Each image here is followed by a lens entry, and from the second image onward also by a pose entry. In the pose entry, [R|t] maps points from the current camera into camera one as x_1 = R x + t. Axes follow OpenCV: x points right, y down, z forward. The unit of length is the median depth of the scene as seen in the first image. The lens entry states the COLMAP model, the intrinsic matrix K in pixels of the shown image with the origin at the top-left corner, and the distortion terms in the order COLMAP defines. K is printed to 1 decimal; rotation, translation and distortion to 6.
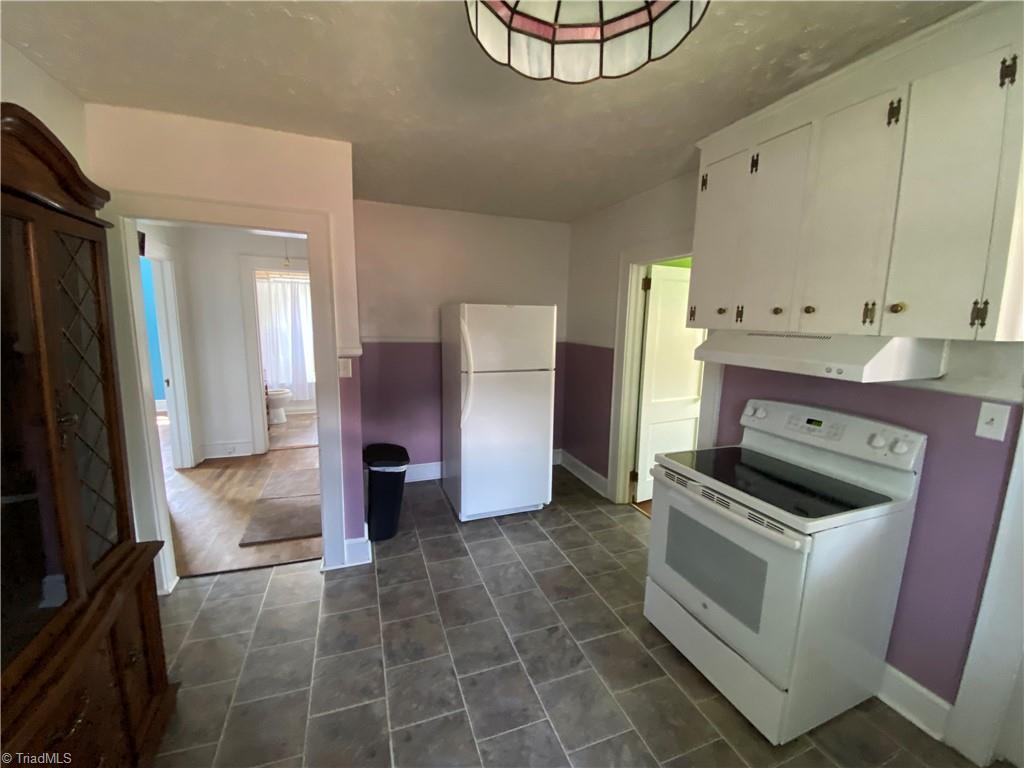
lens RADIAL K [[418.8, 0, 511.1], [0, 418.8, 382.5], [0, 0, 1]] dist [0.040522, -0.033692]
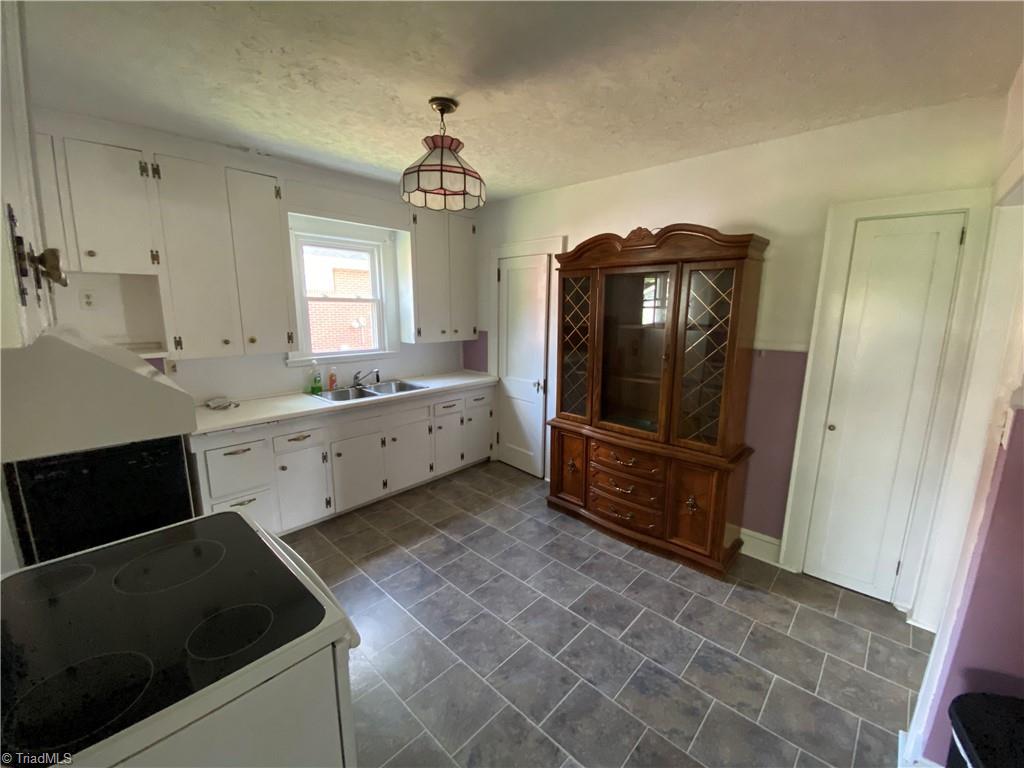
lens RADIAL K [[418.8, 0, 511.1], [0, 418.8, 382.5], [0, 0, 1]] dist [0.040522, -0.033692]
pose [[-0.894710, 0.052668, -0.443532, 0.427355], [-0.096970, 0.946432, 0.307997, -0.241046], [0.435995, 0.318577, -0.841675, 1.563831]]
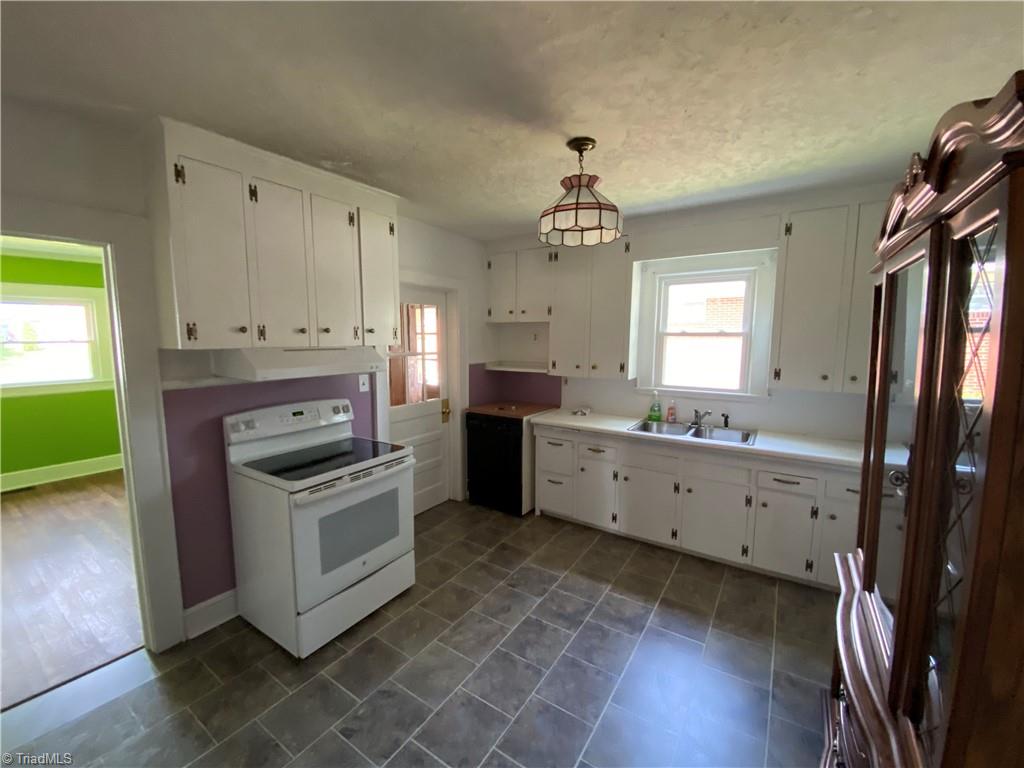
lens RADIAL K [[418.8, 0, 511.1], [0, 418.8, 382.5], [0, 0, 1]] dist [0.040522, -0.033692]
pose [[-0.587614, -0.109716, 0.801668, -0.760115], [0.112963, 0.969938, 0.215546, -0.220698], [-0.801217, 0.217216, -0.557555, 1.244283]]
